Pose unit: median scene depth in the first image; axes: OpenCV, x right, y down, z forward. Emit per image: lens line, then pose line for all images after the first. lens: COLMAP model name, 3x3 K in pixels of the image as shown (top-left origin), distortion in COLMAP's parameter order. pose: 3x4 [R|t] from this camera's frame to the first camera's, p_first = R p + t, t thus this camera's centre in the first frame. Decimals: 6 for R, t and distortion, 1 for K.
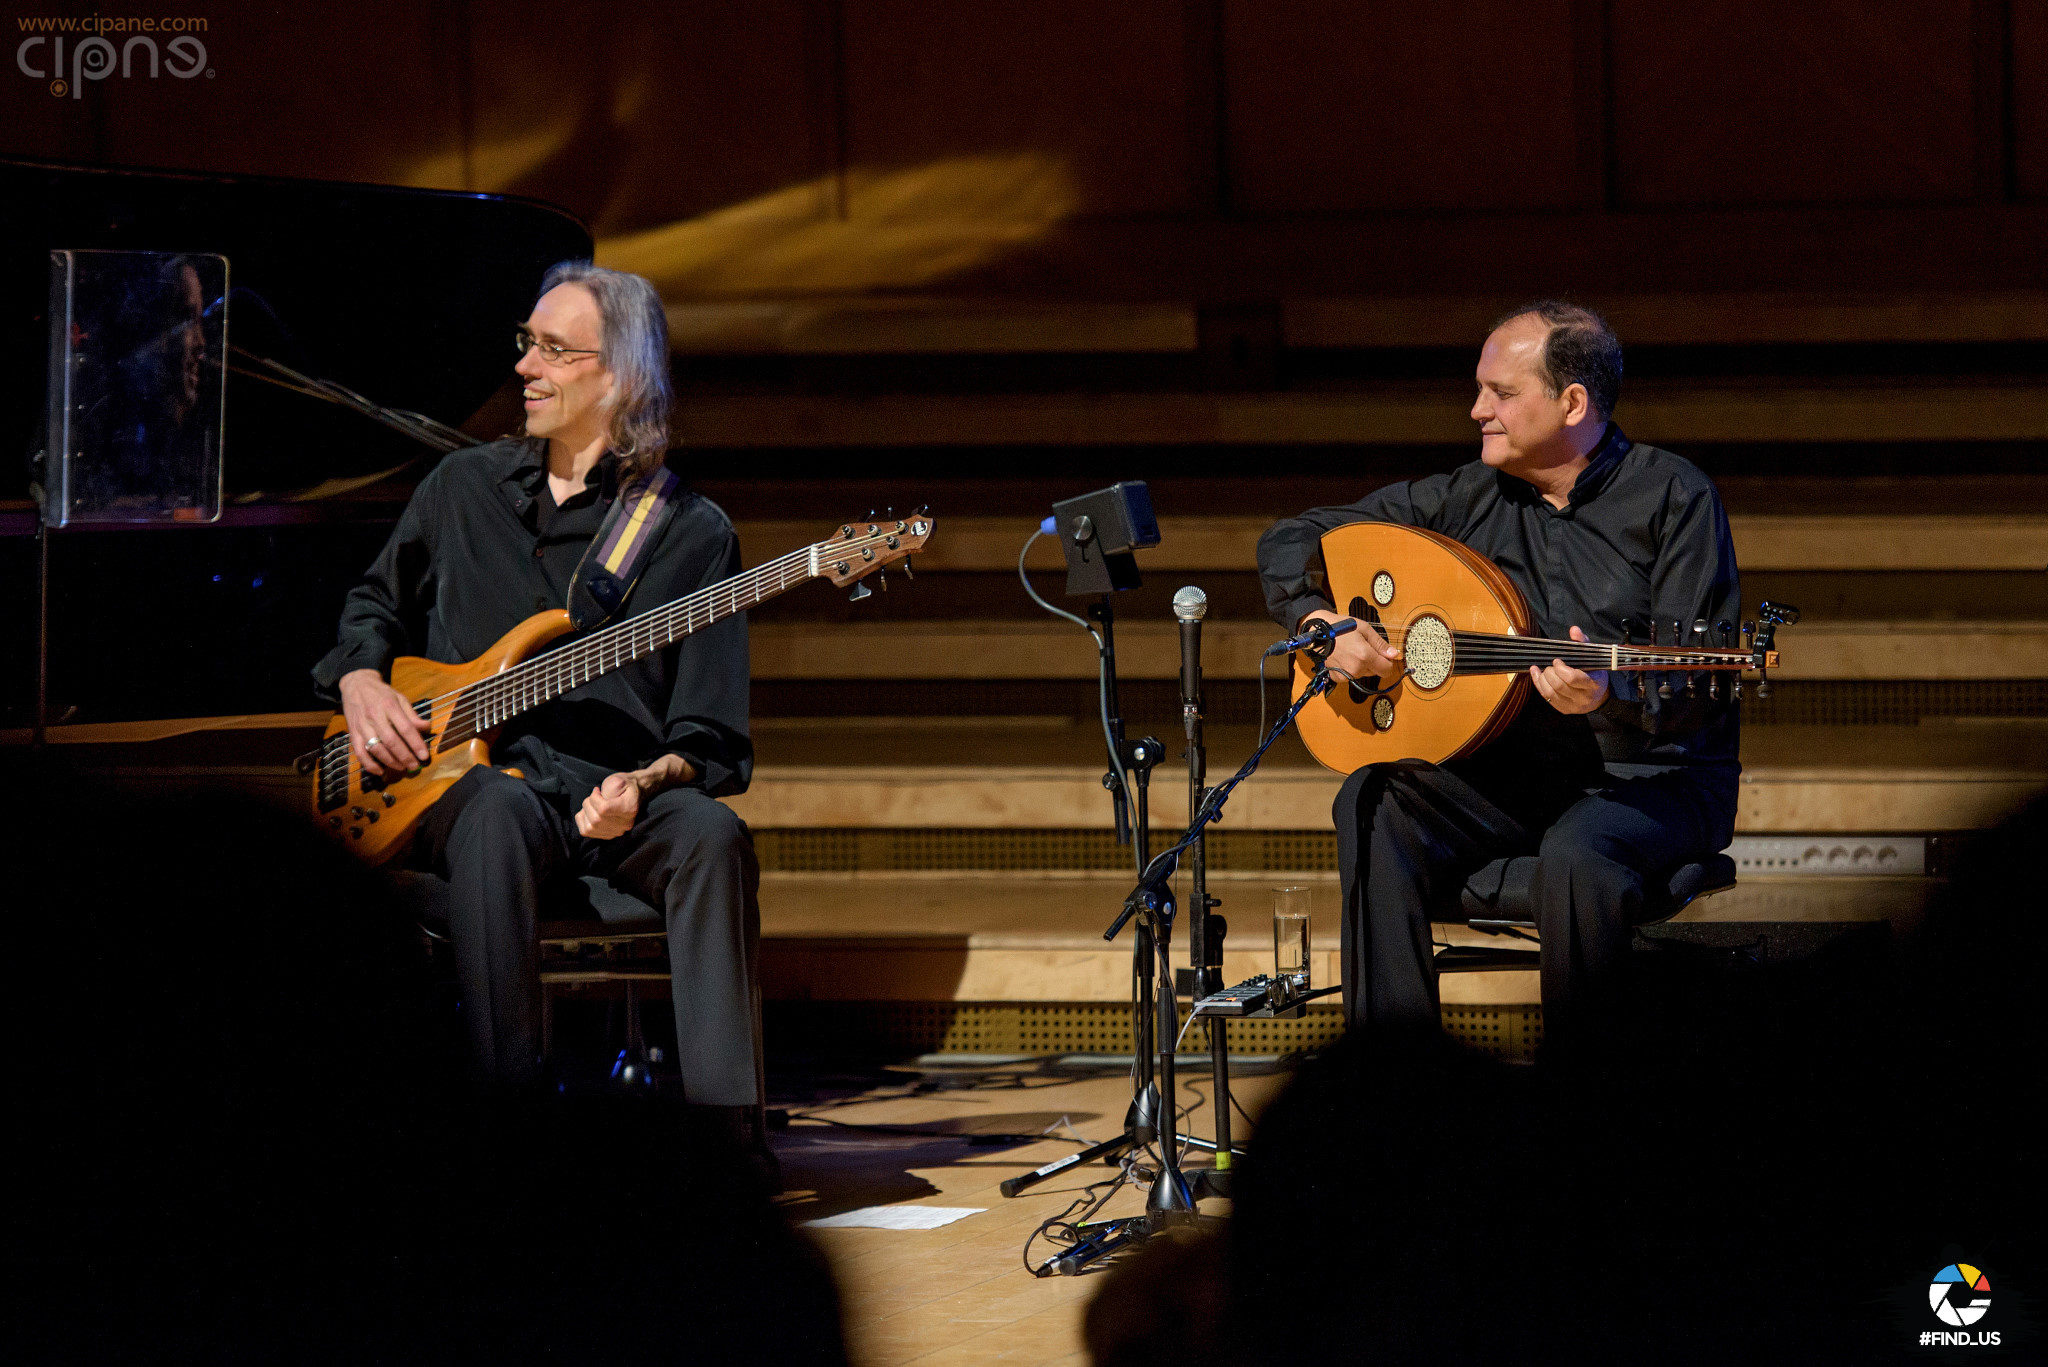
lens RADIAL K [[9265.3, 0, 1114.1], [0, 9265.3, 649.1], [0, 0, 1]] dist [0.898679, 0.000000]
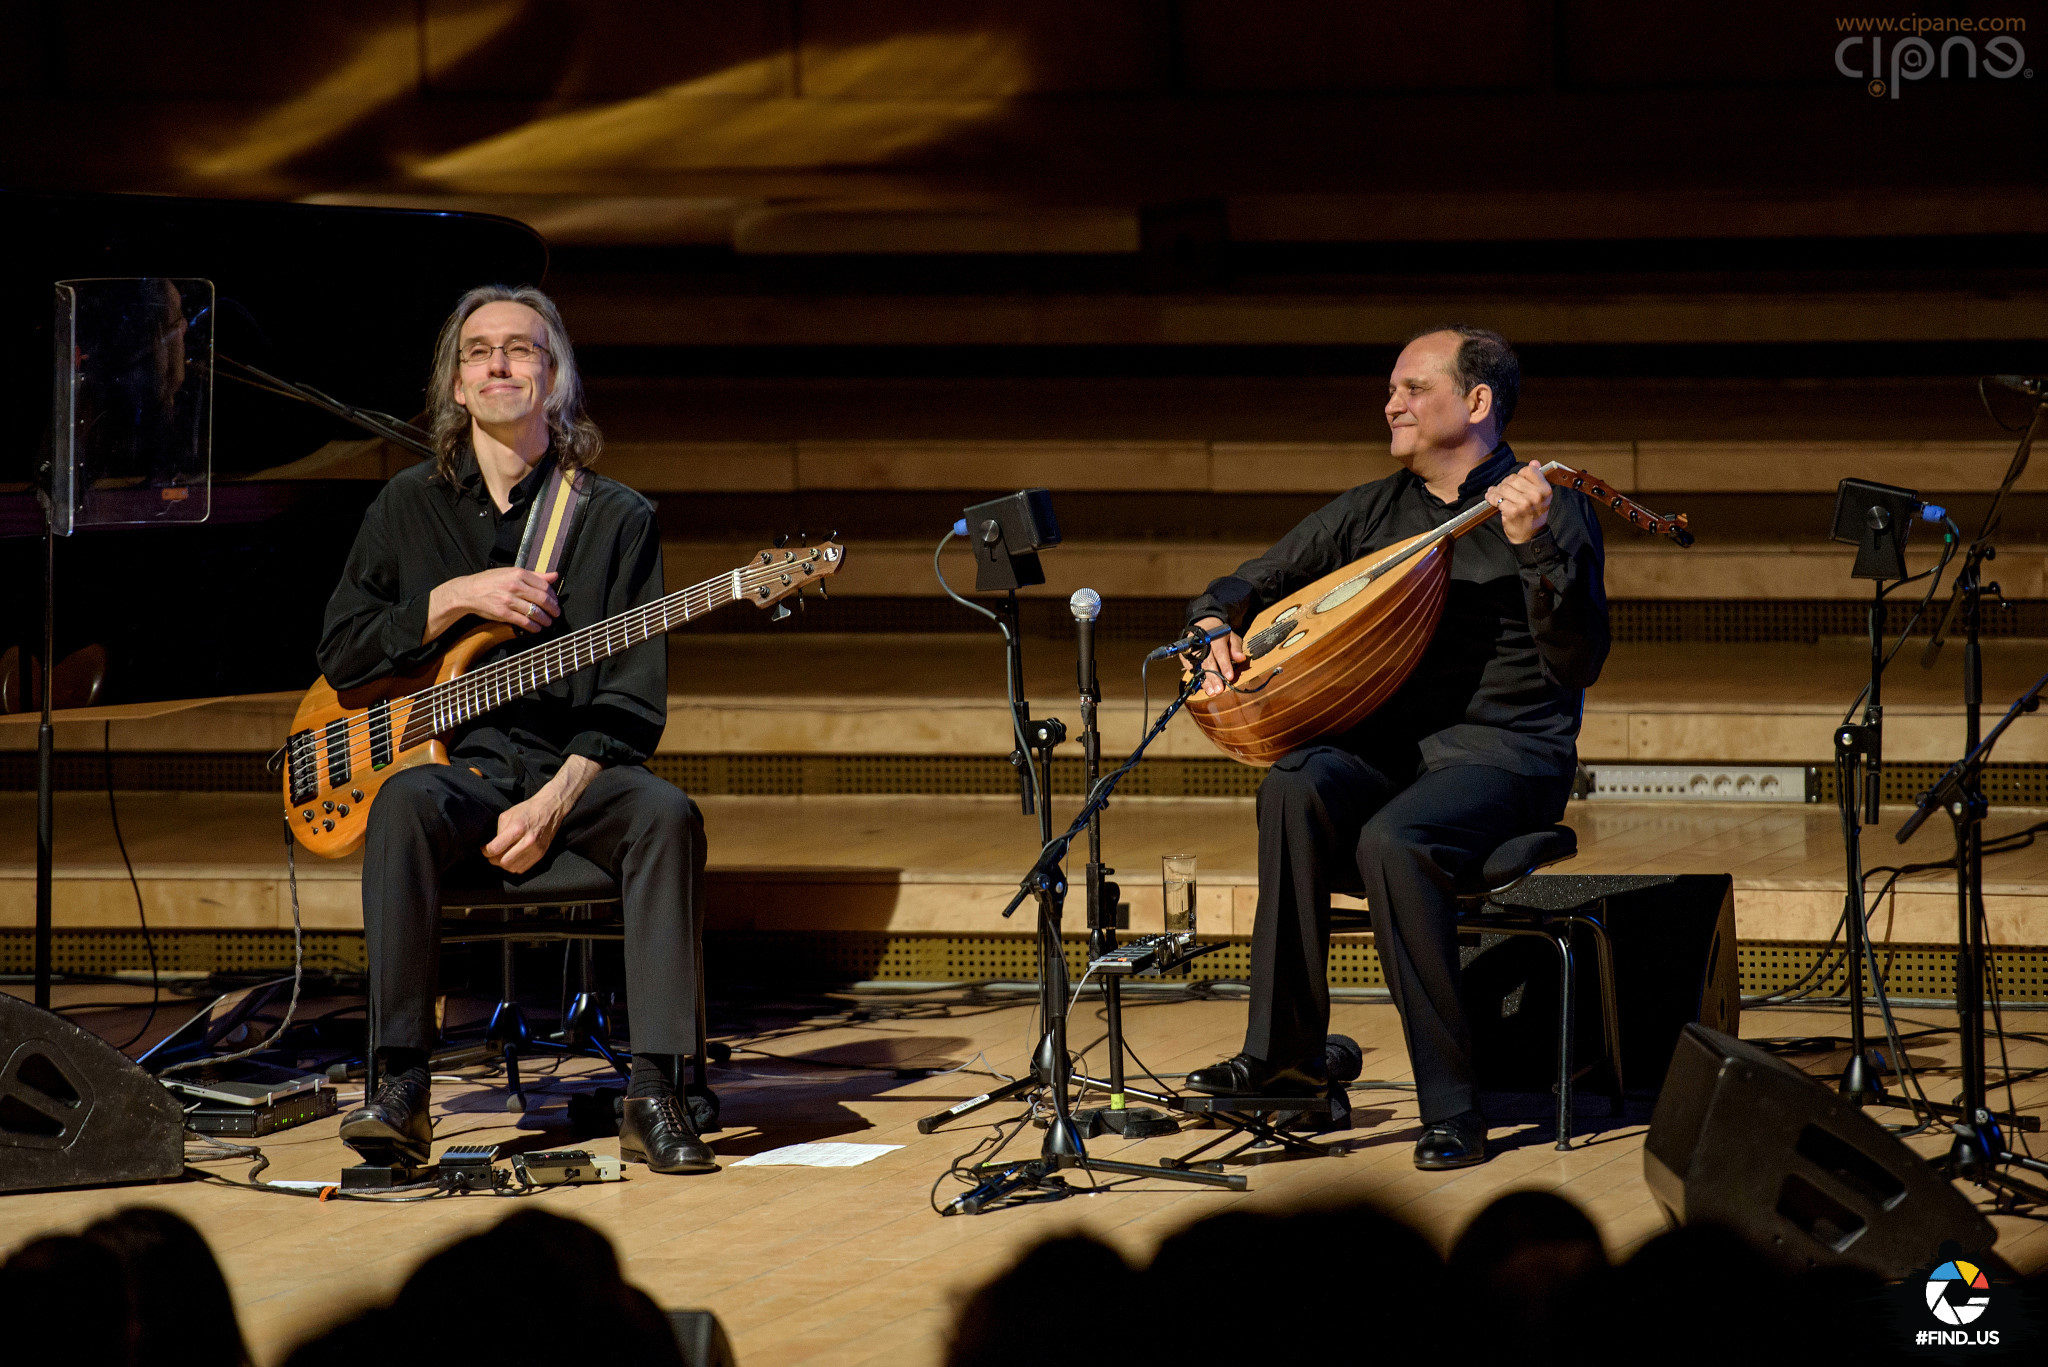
lens RADIAL K [[11620.9, 0, 1050.4], [0, 11620.9, 675.2], [0, 0, 1]] dist [2.321334, 0.000000]
pose [[0.999898, -0.002200, -0.014118, 0.023132], [0.002787, 0.999128, 0.041661, -0.053223], [0.014014, -0.041696, 0.999032, -0.387113]]
